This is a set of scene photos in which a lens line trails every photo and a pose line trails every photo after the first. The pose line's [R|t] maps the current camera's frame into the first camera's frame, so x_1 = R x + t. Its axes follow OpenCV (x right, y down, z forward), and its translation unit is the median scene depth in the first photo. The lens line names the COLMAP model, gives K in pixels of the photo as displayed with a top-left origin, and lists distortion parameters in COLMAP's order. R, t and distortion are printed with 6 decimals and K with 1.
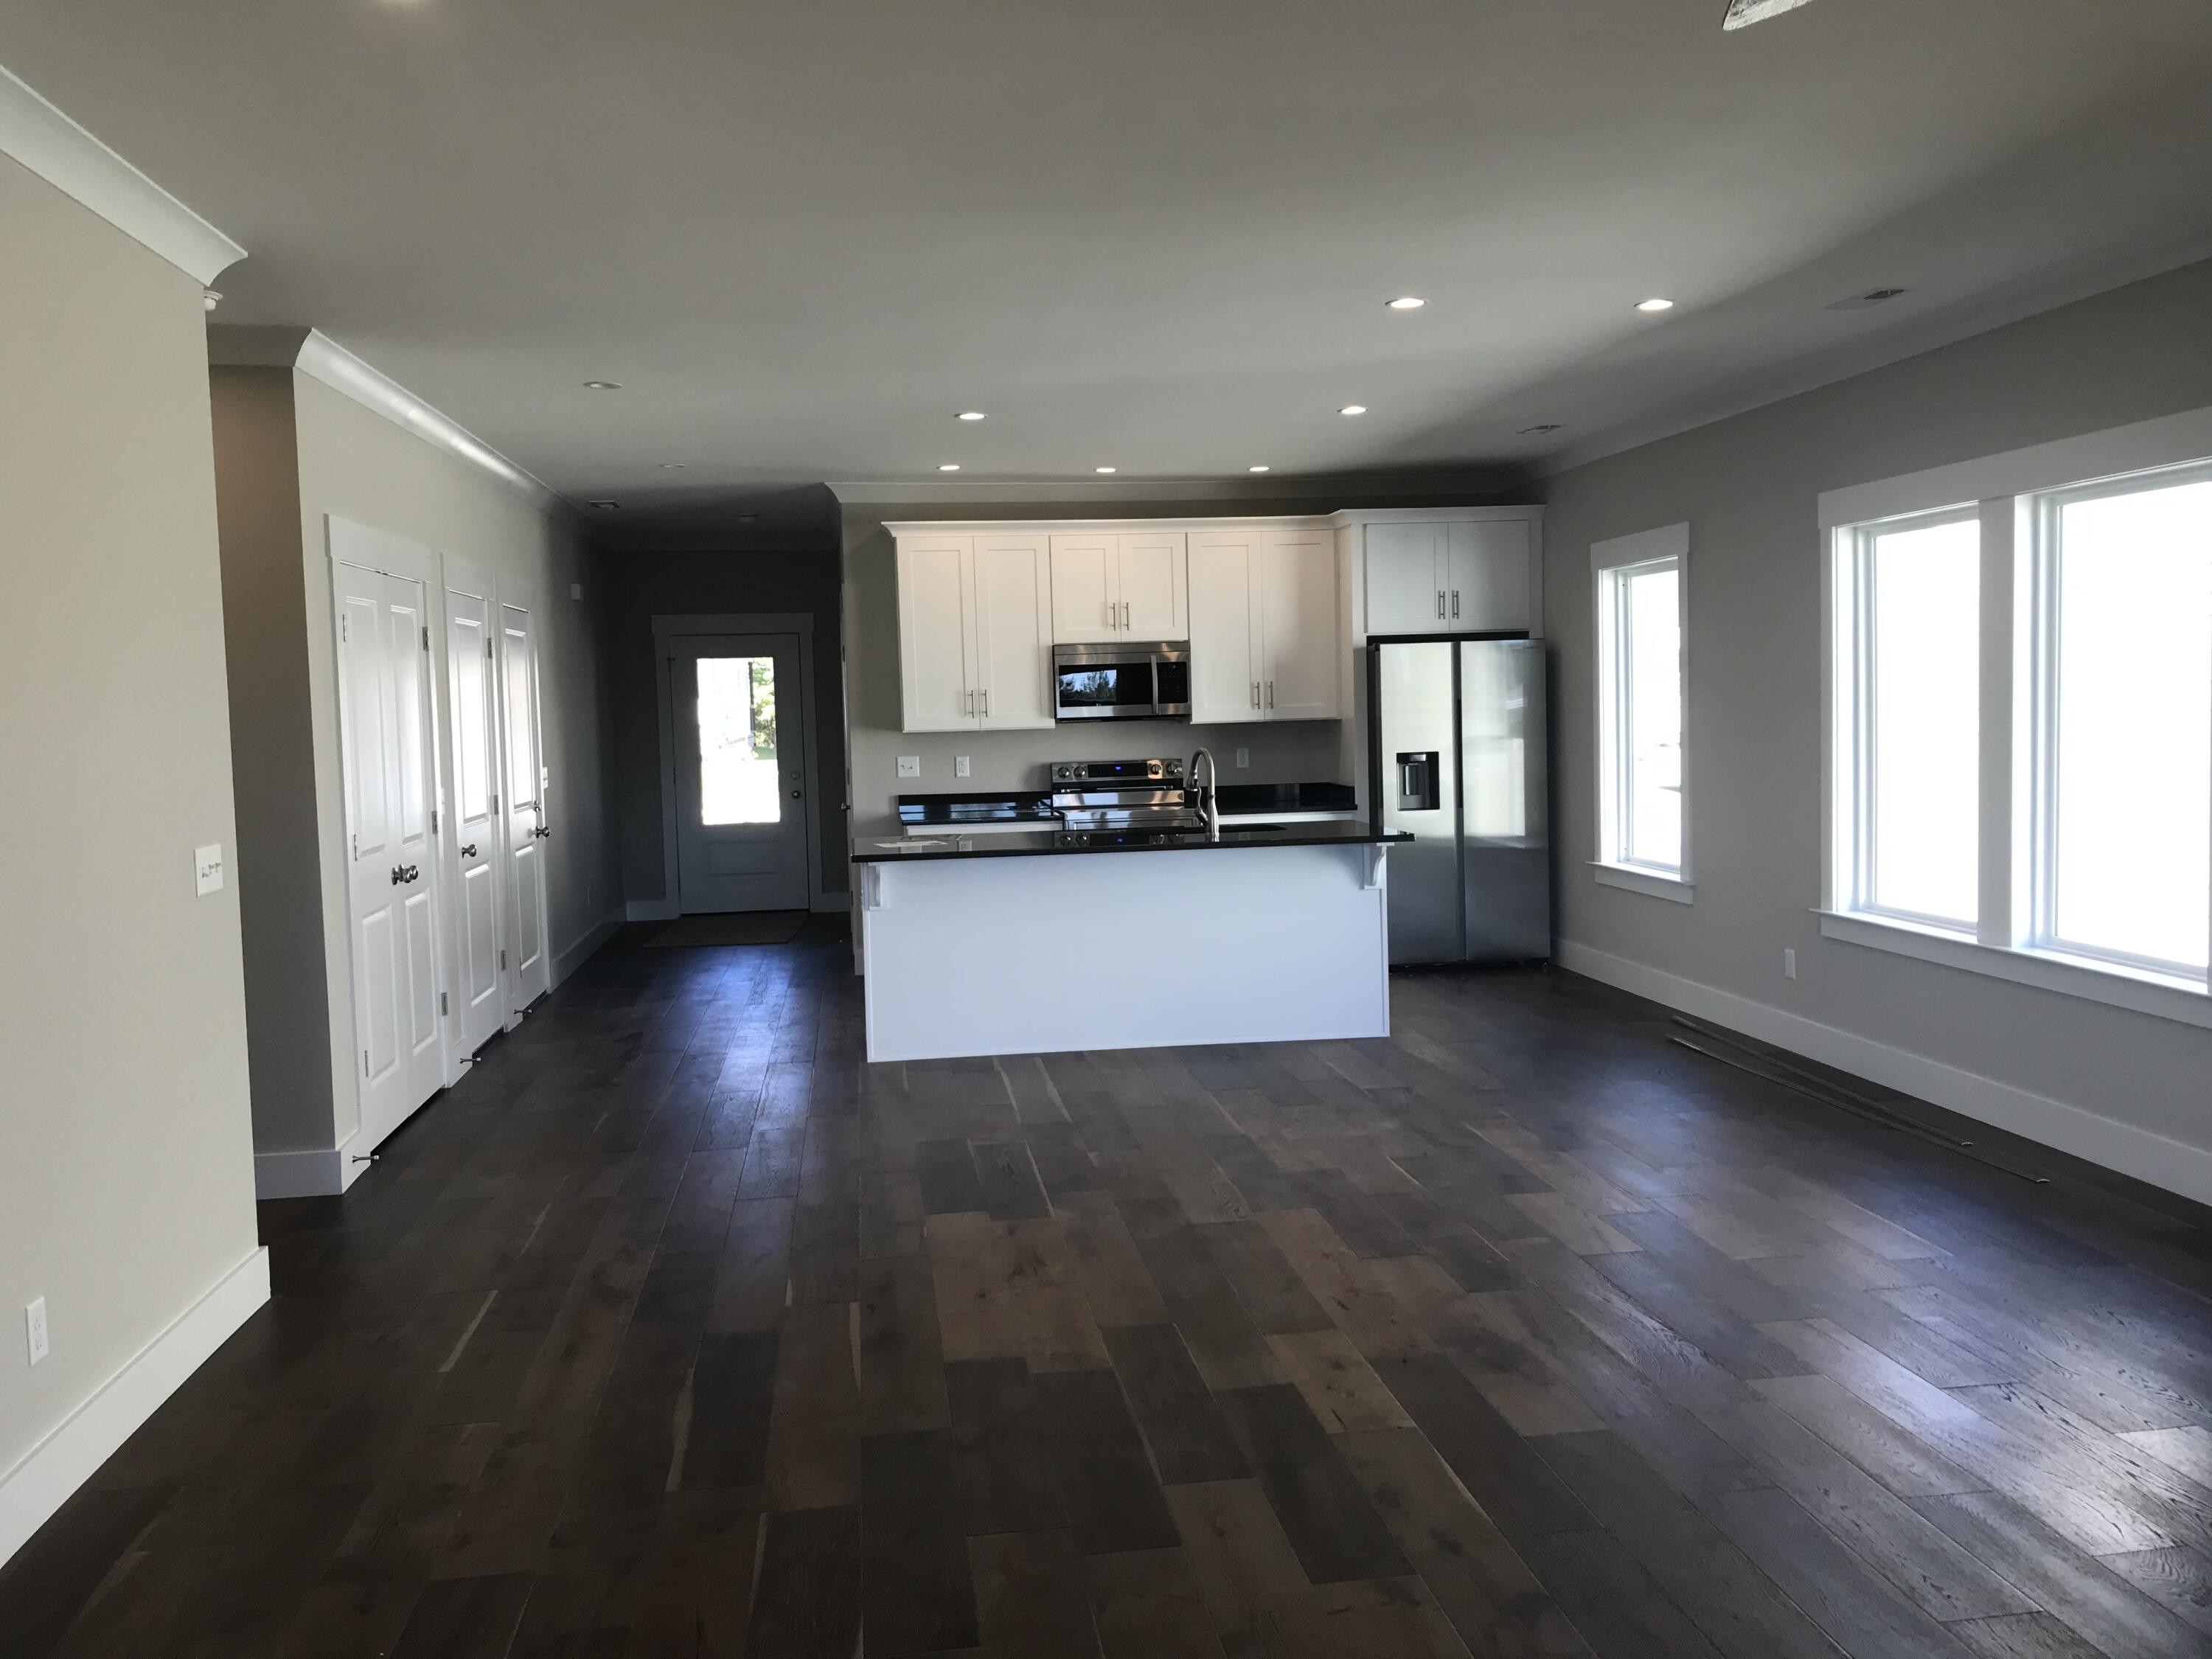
lens RADIAL K [[1798.6, 0, 1105.4], [0, 1798.6, 823.1], [0, 0, 1]] dist [0.057400, -0.092303]
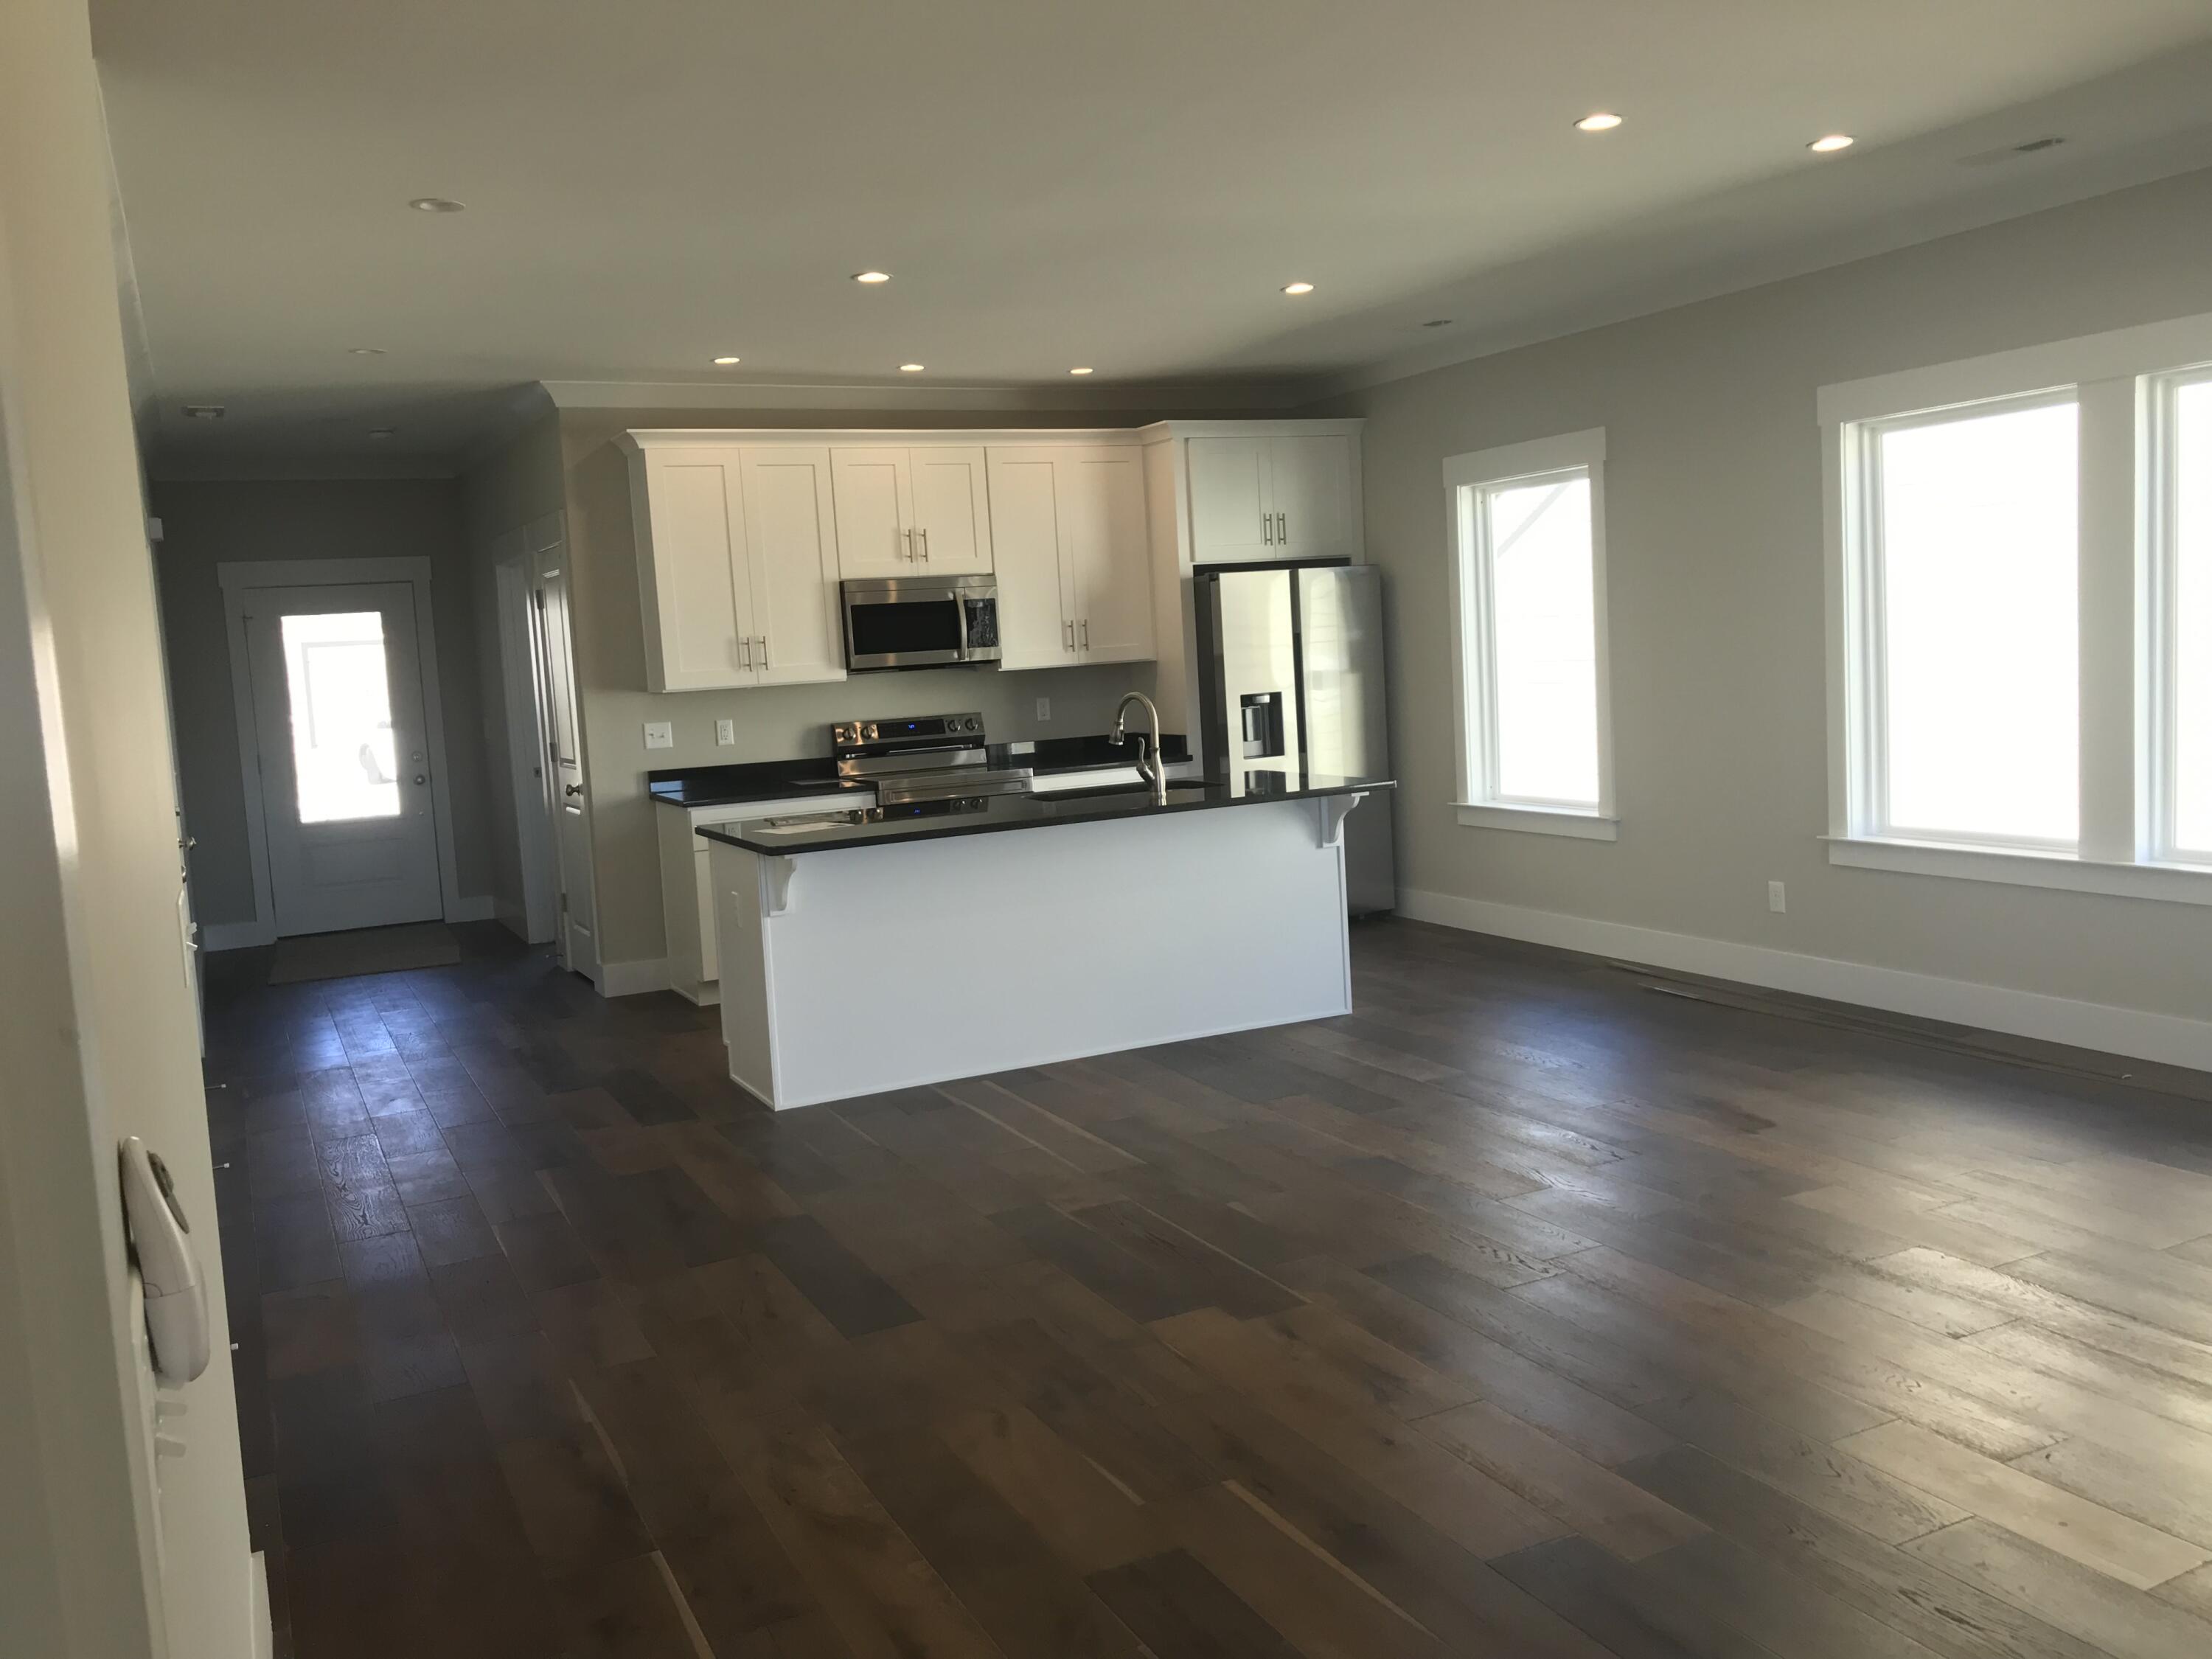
lens RADIAL K [[1798.6, 0, 1105.4], [0, 1798.6, 823.1], [0, 0, 1]] dist [0.057400, -0.092303]
pose [[0.948880, -0.060332, 0.309816, -0.178631], [0.054010, 0.998121, 0.028950, -0.004580], [-0.310981, -0.010737, 0.950356, 0.166094]]
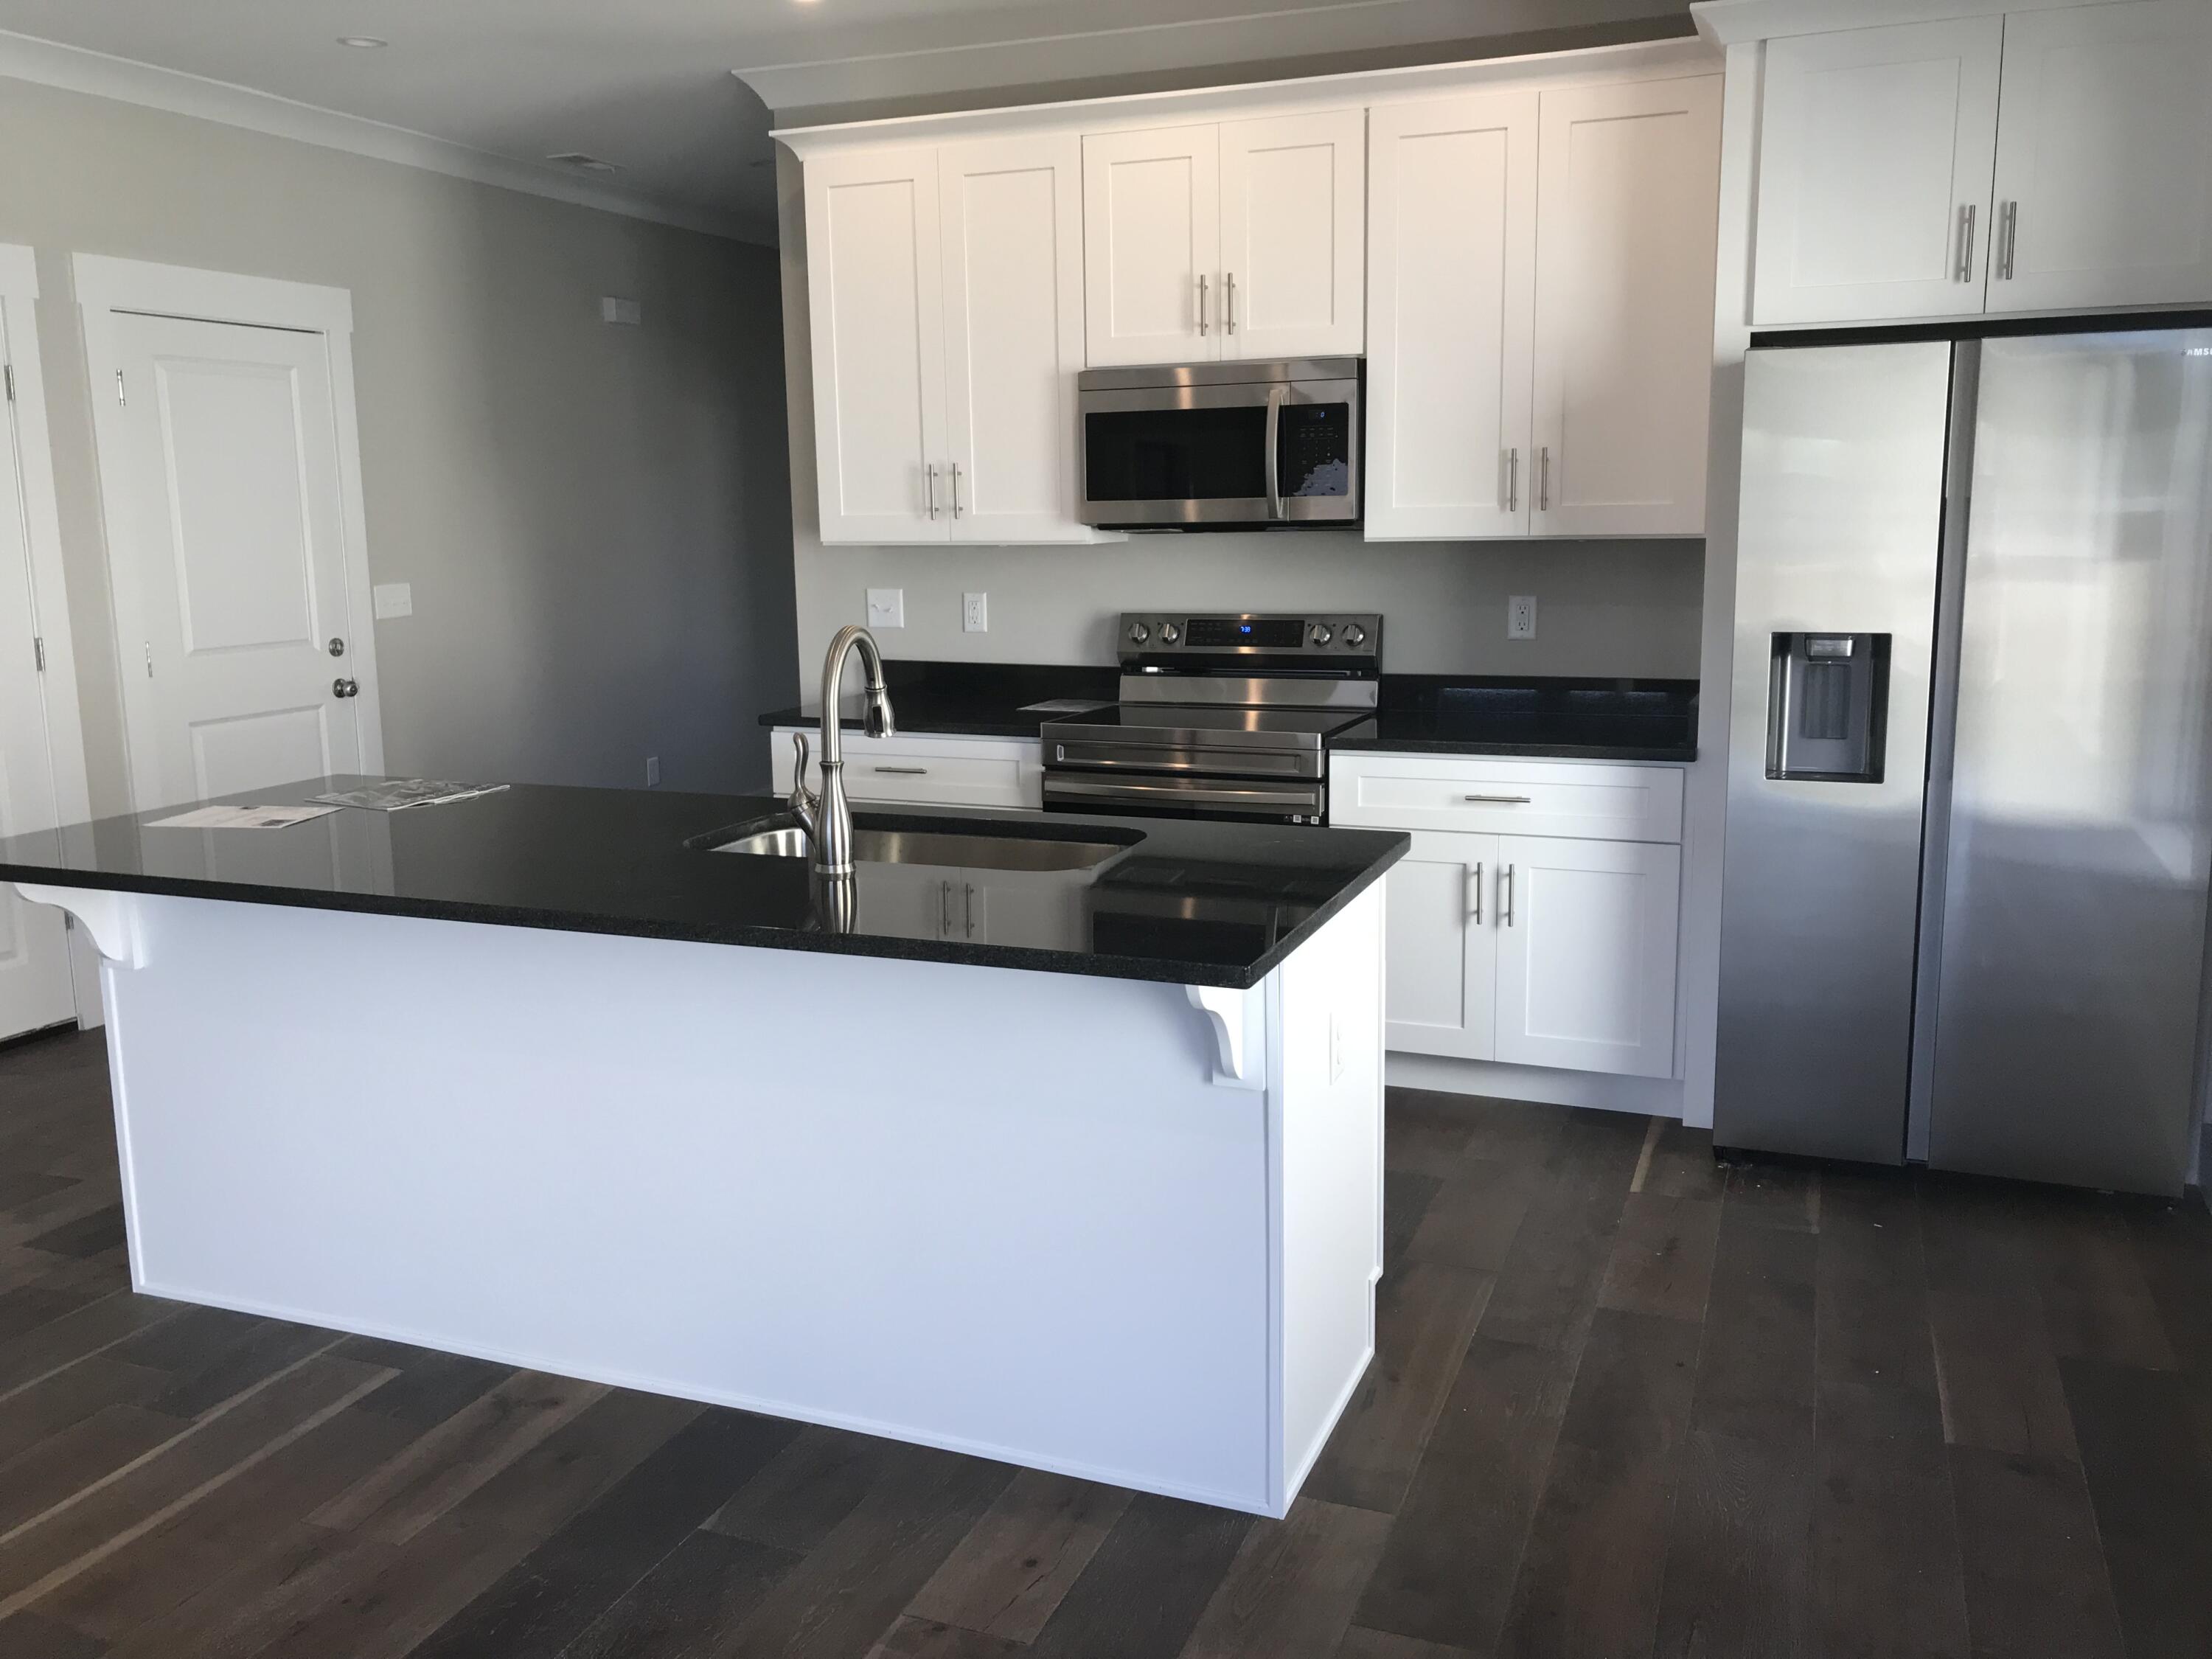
lens RADIAL K [[1869.5, 0, 1099.0], [0, 1869.5, 822.8], [0, 0, 1]] dist [0.066054, -0.101553]
pose [[0.867038, 0.098269, -0.488455, 0.234300], [-0.042590, 0.991387, 0.123849, -0.040863], [0.496418, -0.086579, 0.863755, 0.552379]]
